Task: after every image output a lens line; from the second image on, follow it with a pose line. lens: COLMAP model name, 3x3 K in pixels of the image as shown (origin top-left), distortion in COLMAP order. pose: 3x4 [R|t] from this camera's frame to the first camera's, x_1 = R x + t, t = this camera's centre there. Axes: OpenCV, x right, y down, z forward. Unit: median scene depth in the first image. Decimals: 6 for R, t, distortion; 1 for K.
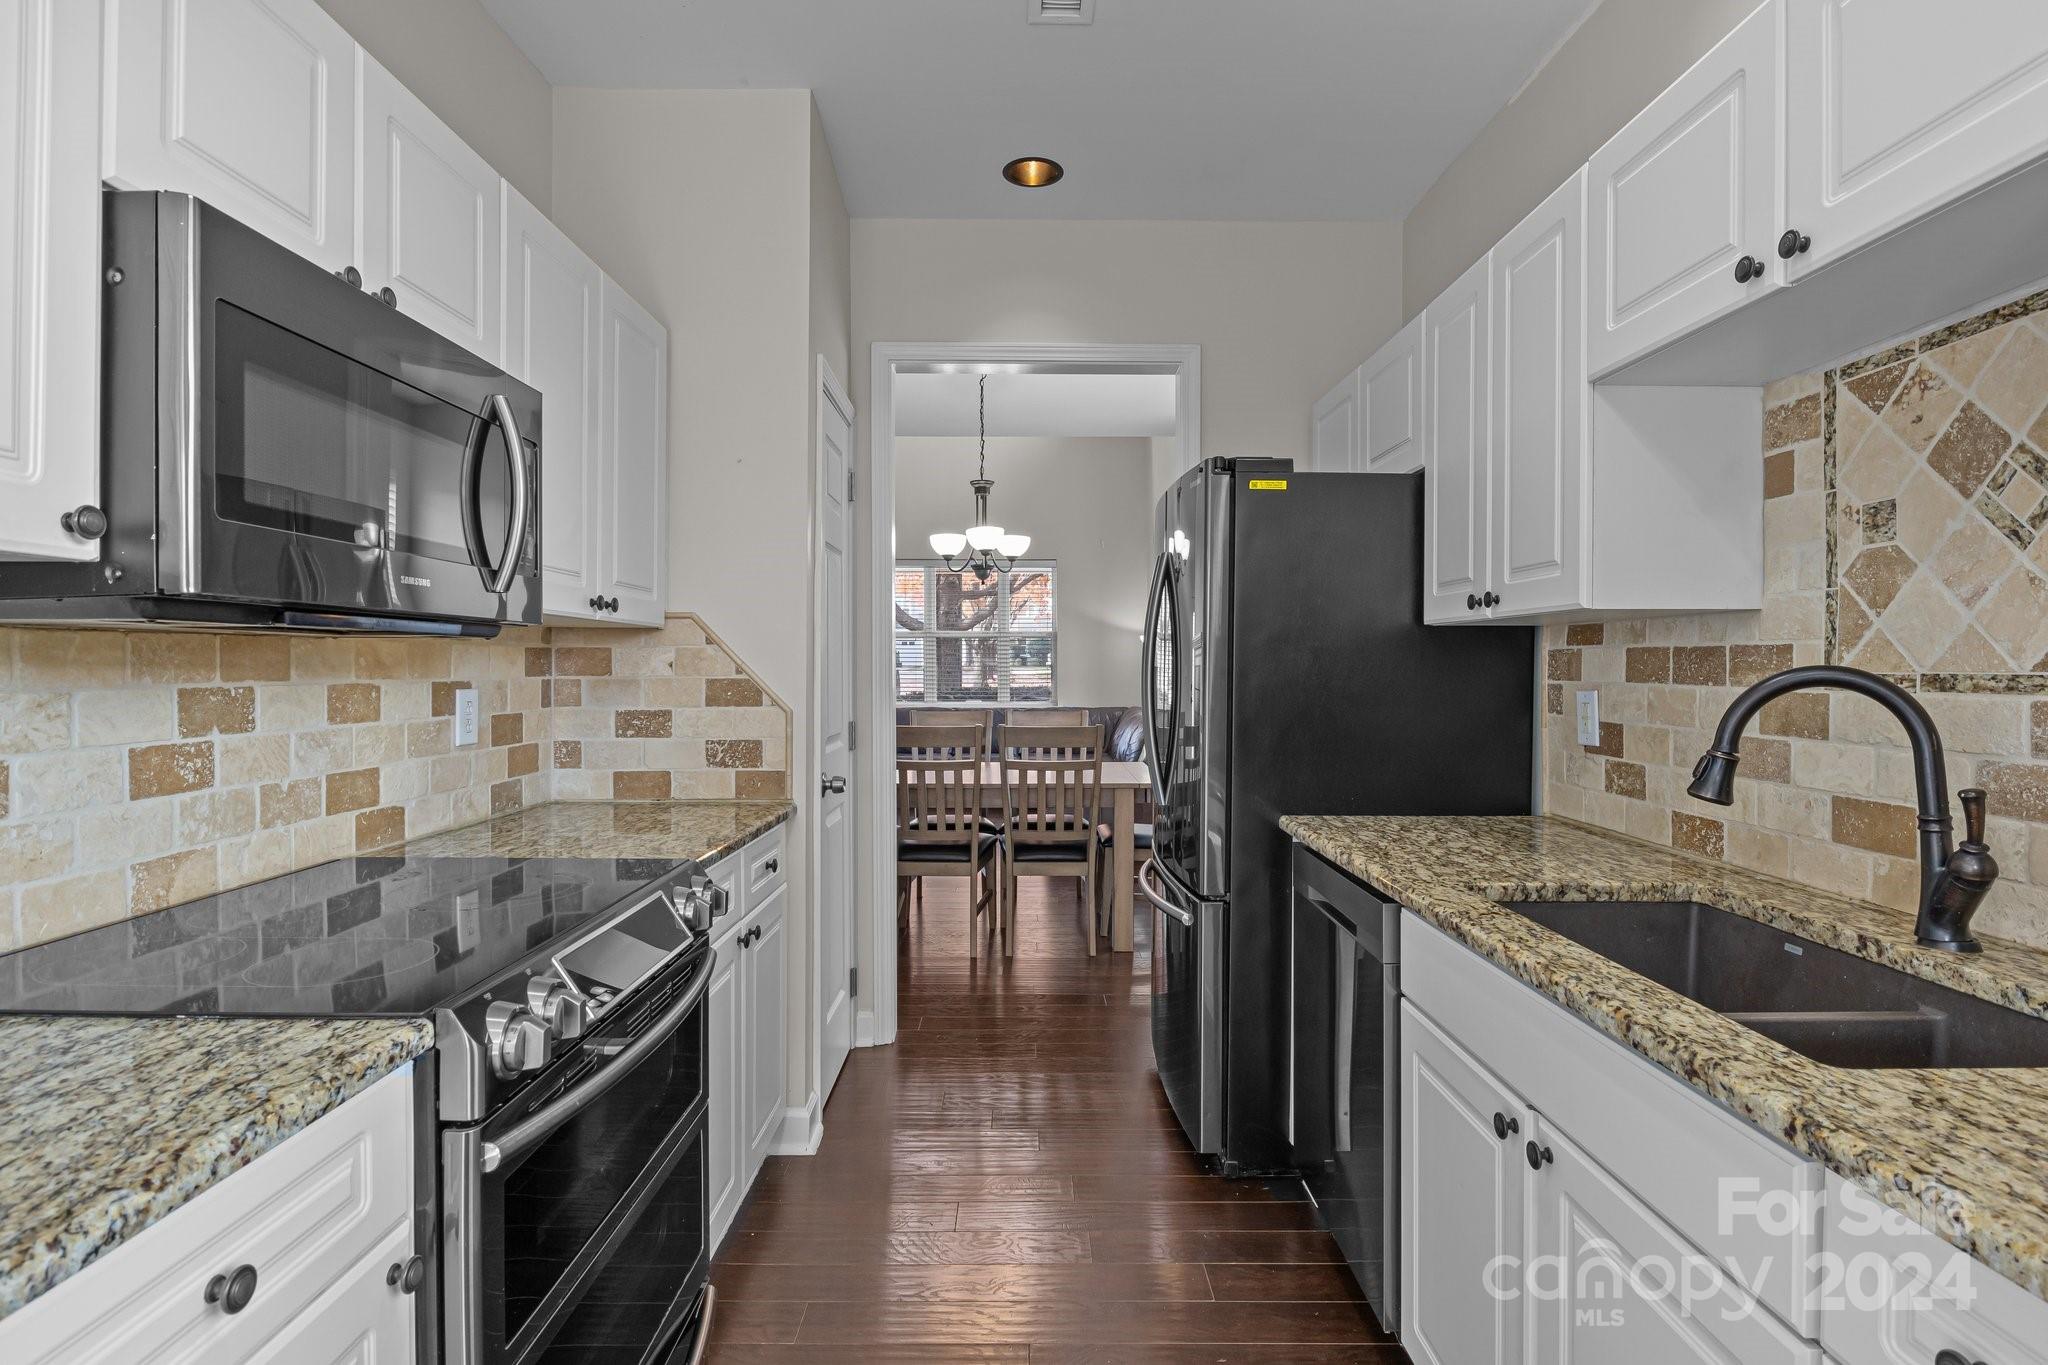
lens RADIAL K [[1028.7, 0, 1061.2], [0, 1028.7, 673.0], [0, 0, 1]] dist [-0.010570, -0.000959]
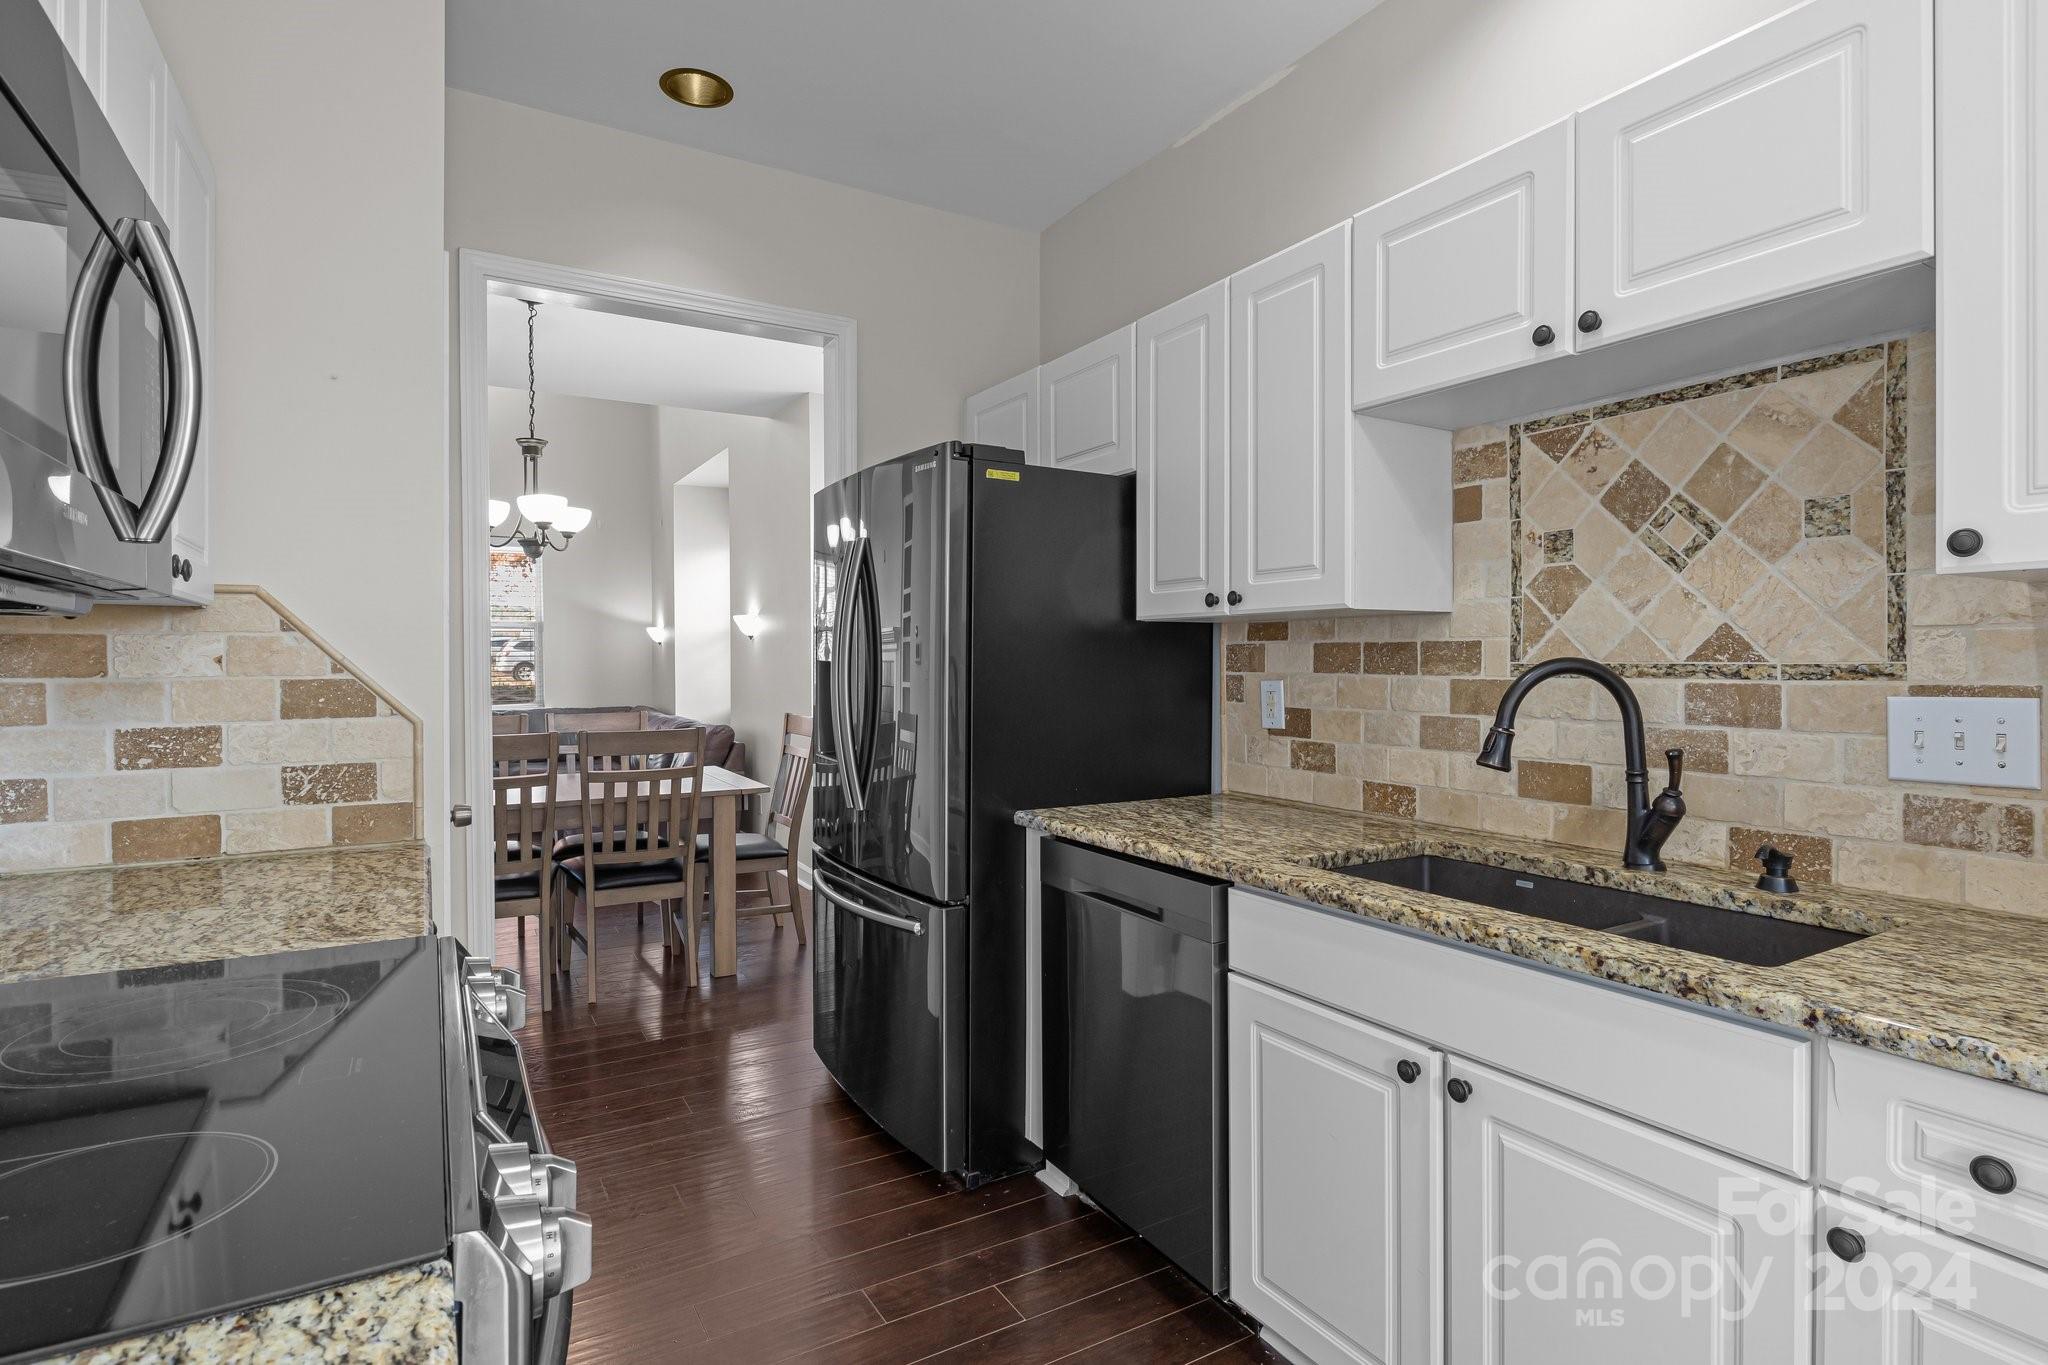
lens RADIAL K [[1028.7, 0, 1031.1], [0, 1028.7, 670.5], [0, 0, 1]] dist [-0.010570, -0.000959]
pose [[0.861385, -0.008014, 0.507889, -0.368557], [0.006487, 0.999968, 0.004776, -0.001288], [-0.507911, -0.000819, 0.861409, 0.187782]]
